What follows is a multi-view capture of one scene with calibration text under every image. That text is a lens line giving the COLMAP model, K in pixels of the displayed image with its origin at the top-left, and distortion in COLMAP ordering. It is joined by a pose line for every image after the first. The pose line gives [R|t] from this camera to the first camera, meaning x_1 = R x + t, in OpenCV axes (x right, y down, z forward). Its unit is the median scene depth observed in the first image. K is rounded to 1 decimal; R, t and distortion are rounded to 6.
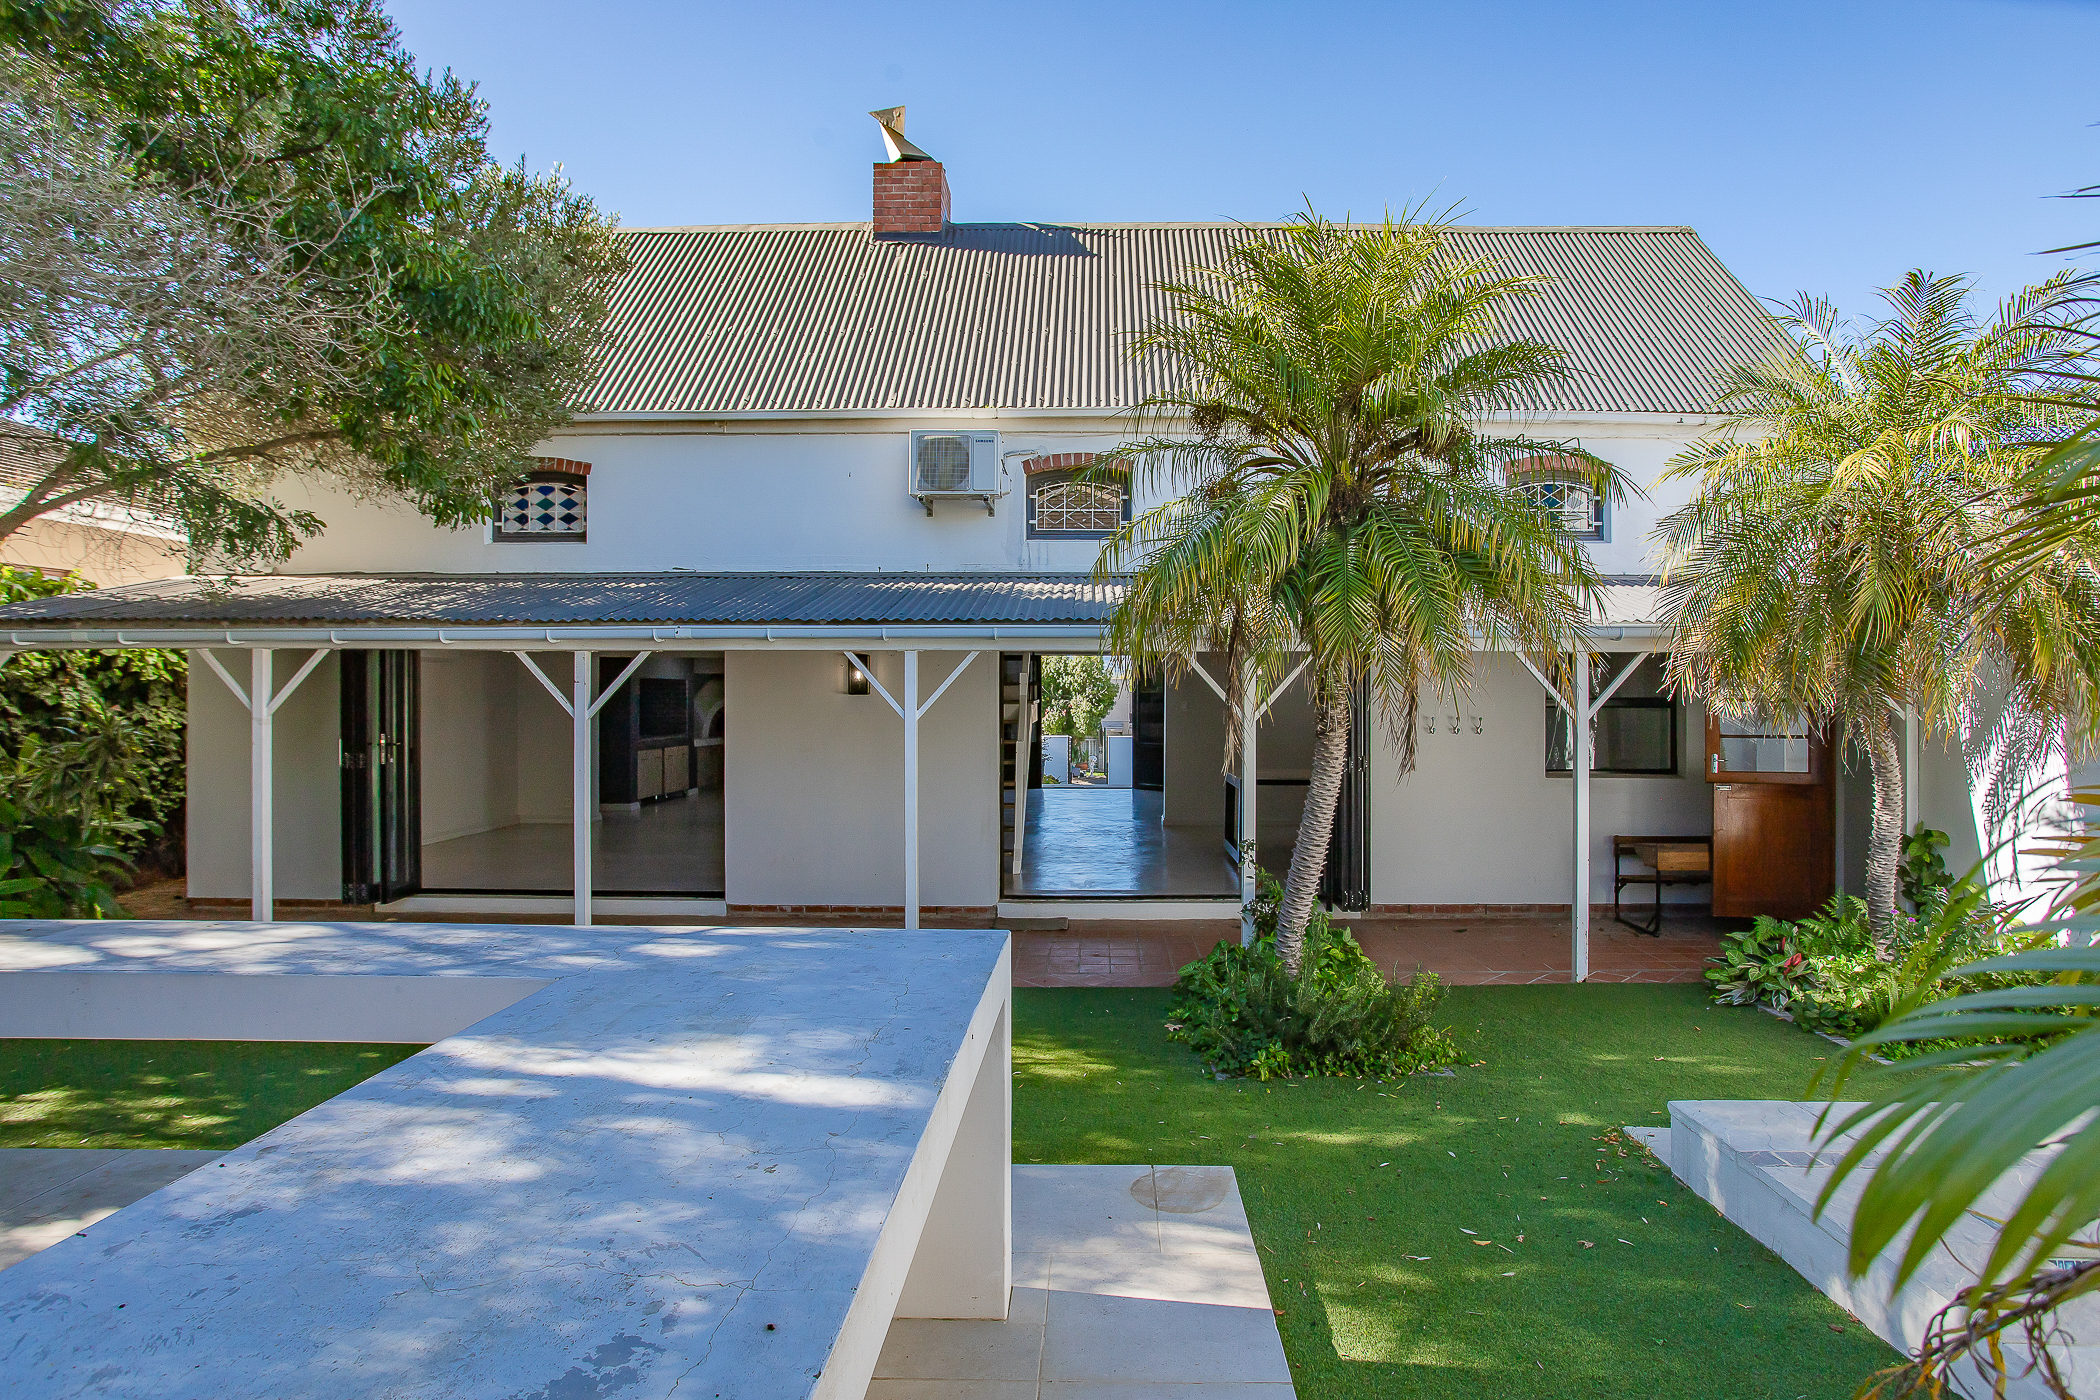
lens RADIAL K [[1110.1, 0, 1058.1], [0, 1110.1, 687.4], [0, 0, 1]] dist [-0.051629, 0.024089]
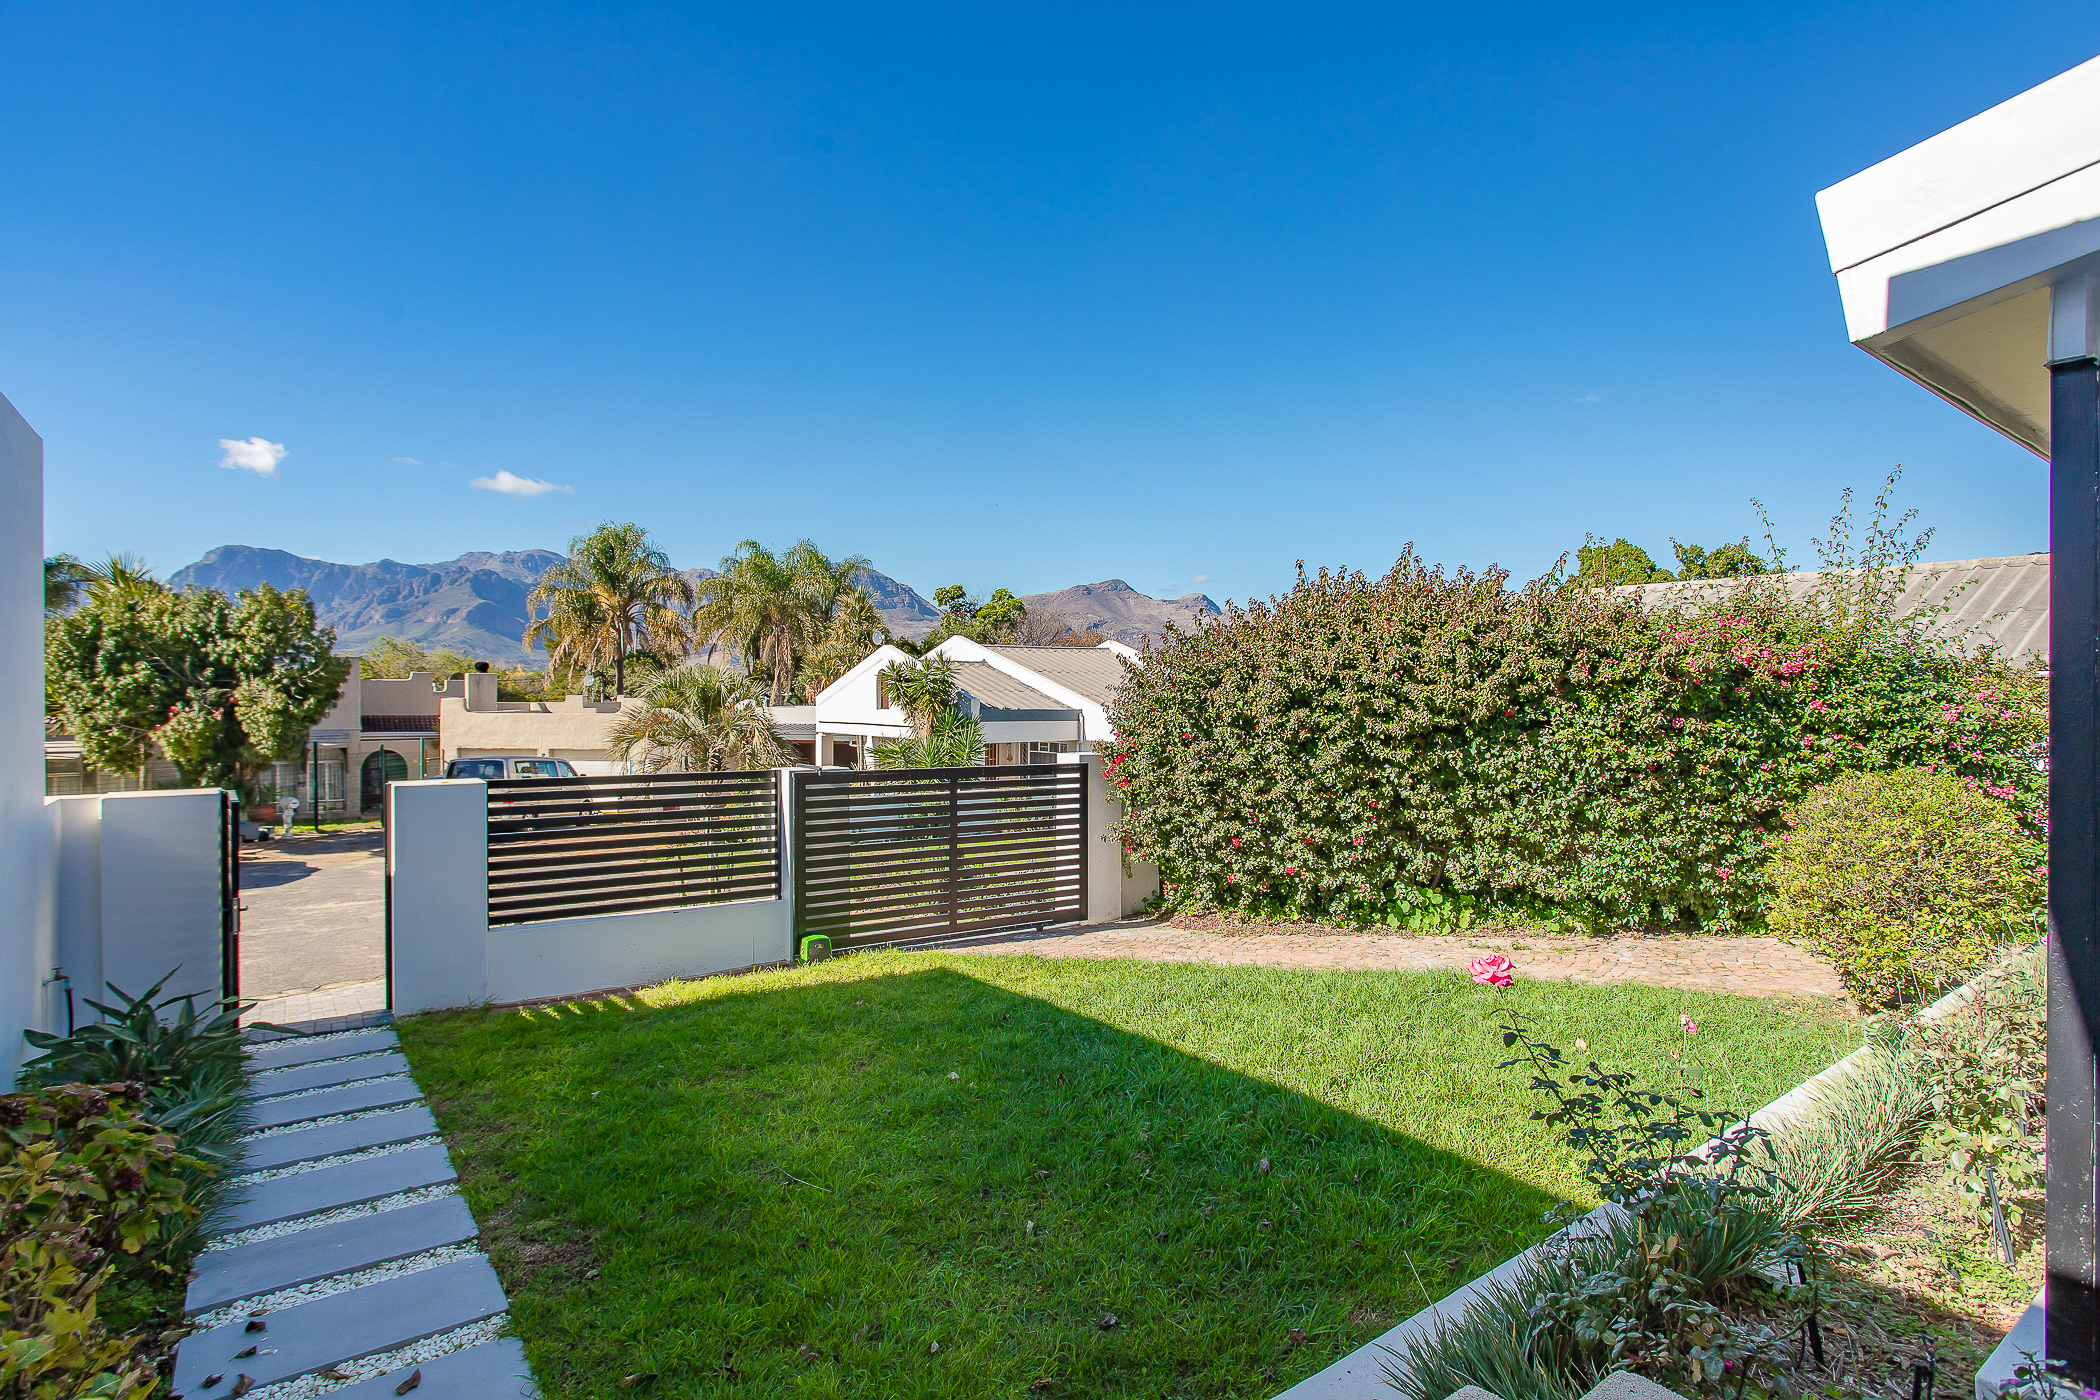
lens RADIAL K [[1110.1, 0, 1056.5], [0, 1110.1, 702.6], [0, 0, 1]] dist [-0.051629, 0.024089]
pose [[0.794699, -0.009143, 0.606935, 0.008214], [0.003268, 0.999937, 0.010784, 0.013486], [-0.606995, -0.006586, 0.794679, 0.402698]]
